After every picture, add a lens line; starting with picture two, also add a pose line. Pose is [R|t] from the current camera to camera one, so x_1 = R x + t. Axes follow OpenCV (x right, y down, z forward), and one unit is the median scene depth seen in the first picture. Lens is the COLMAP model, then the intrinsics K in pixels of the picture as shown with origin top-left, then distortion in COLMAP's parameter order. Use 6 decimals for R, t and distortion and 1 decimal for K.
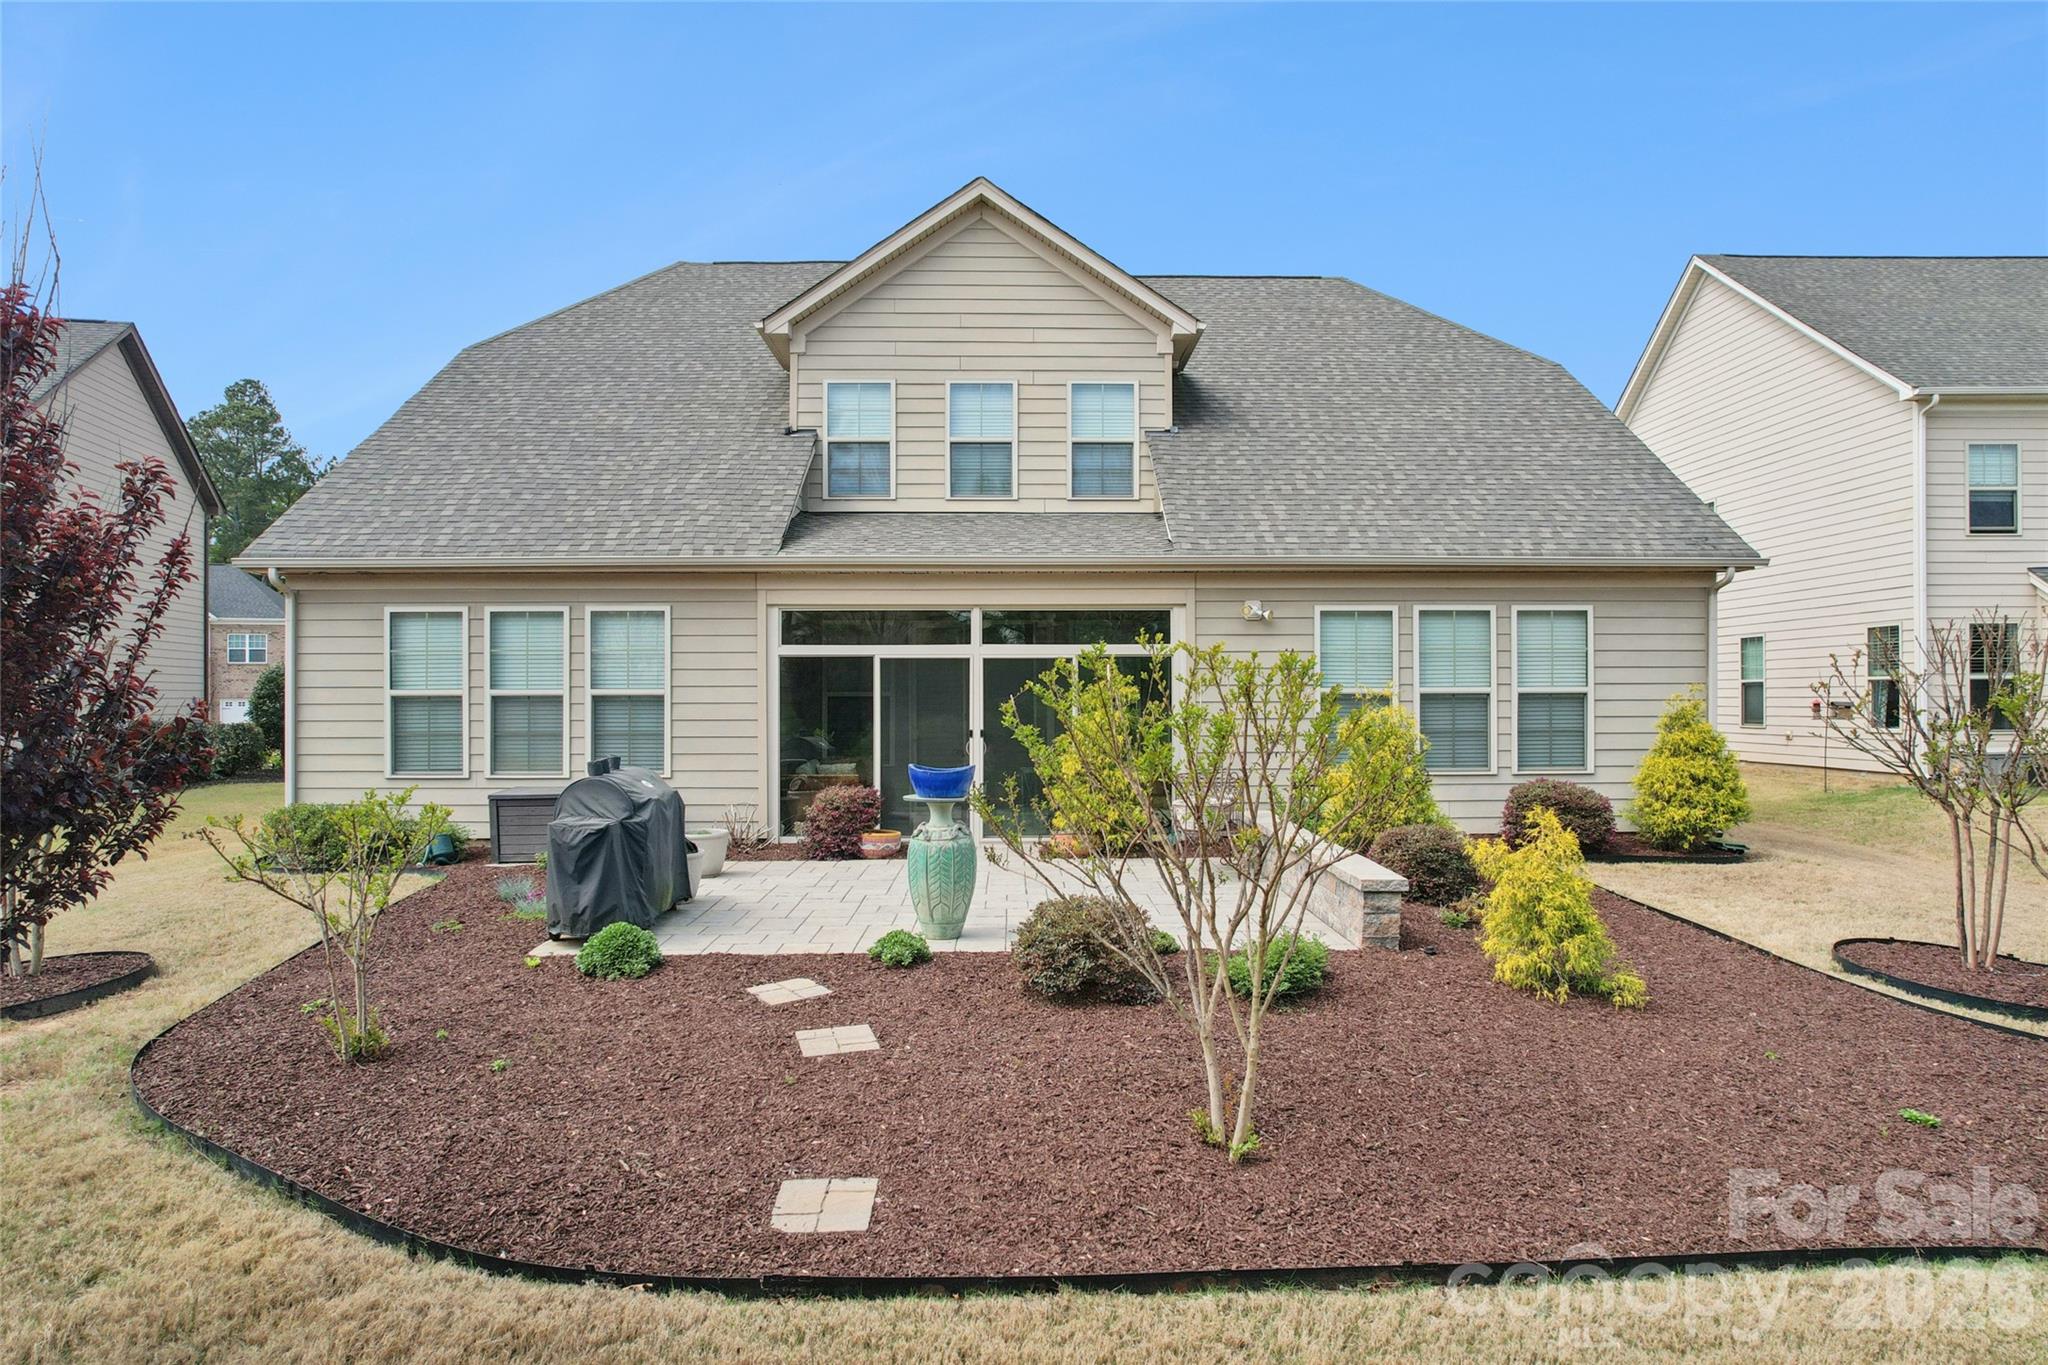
lens RADIAL K [[1299.9, 0, 1026.4], [0, 1299.9, 625.4], [0, 0, 1]] dist [0.062984, -0.252380]
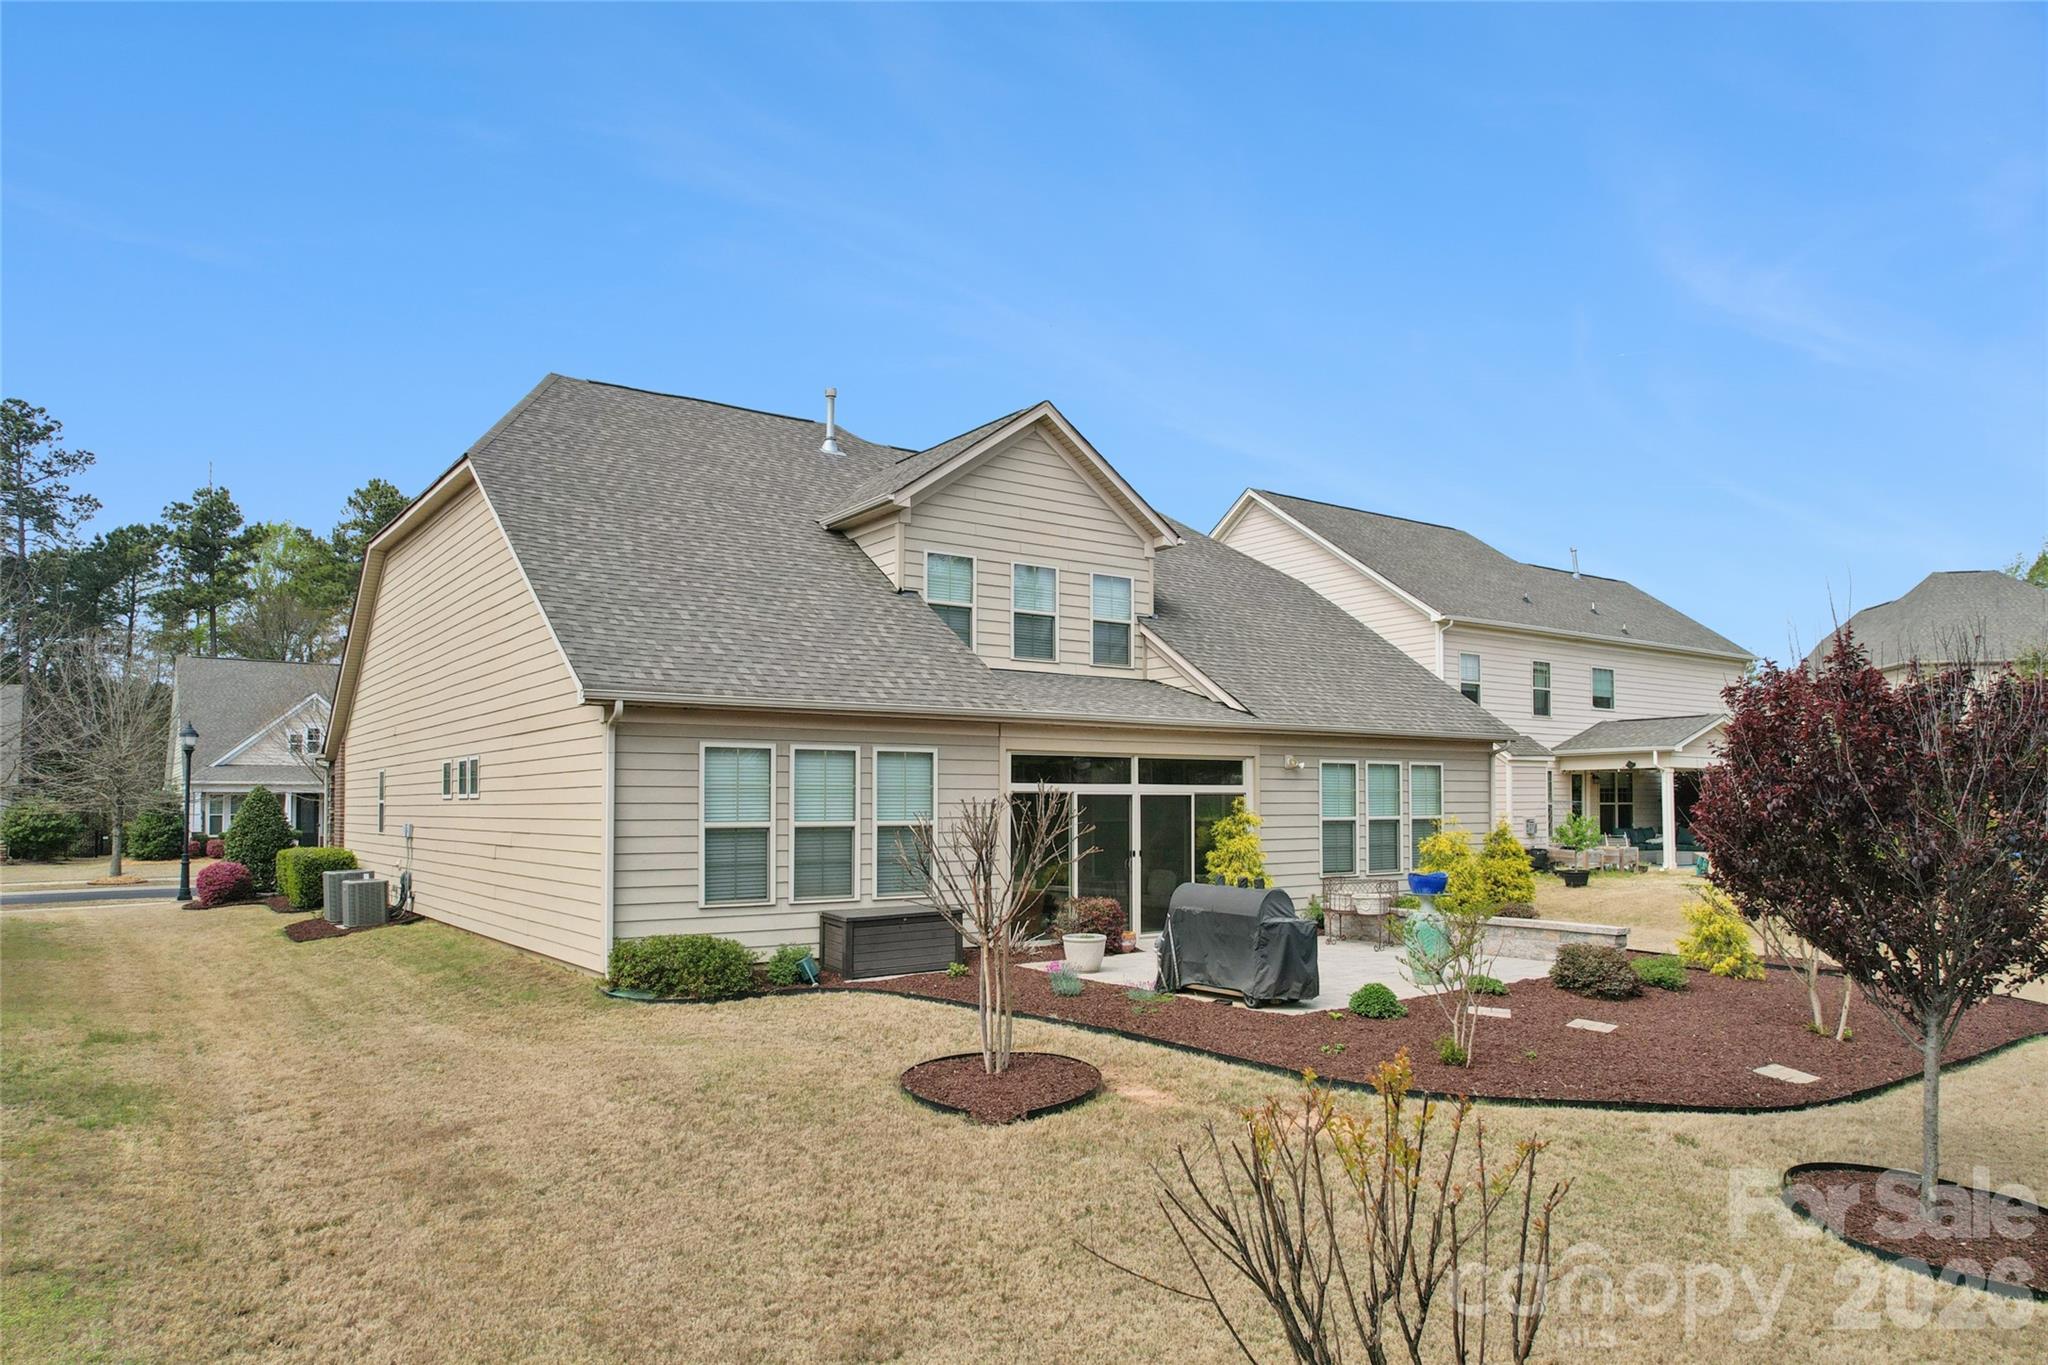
lens RADIAL K [[1332.0, 0, 1038.0], [0, 1332.0, 685.4], [0, 0, 1]] dist [-0.065039, 0.067131]
pose [[0.817450, 0.052426, 0.573609, -0.746104], [-0.020198, 0.997846, -0.062415, 0.001594], [-0.575646, 0.039435, 0.816748, -0.006165]]
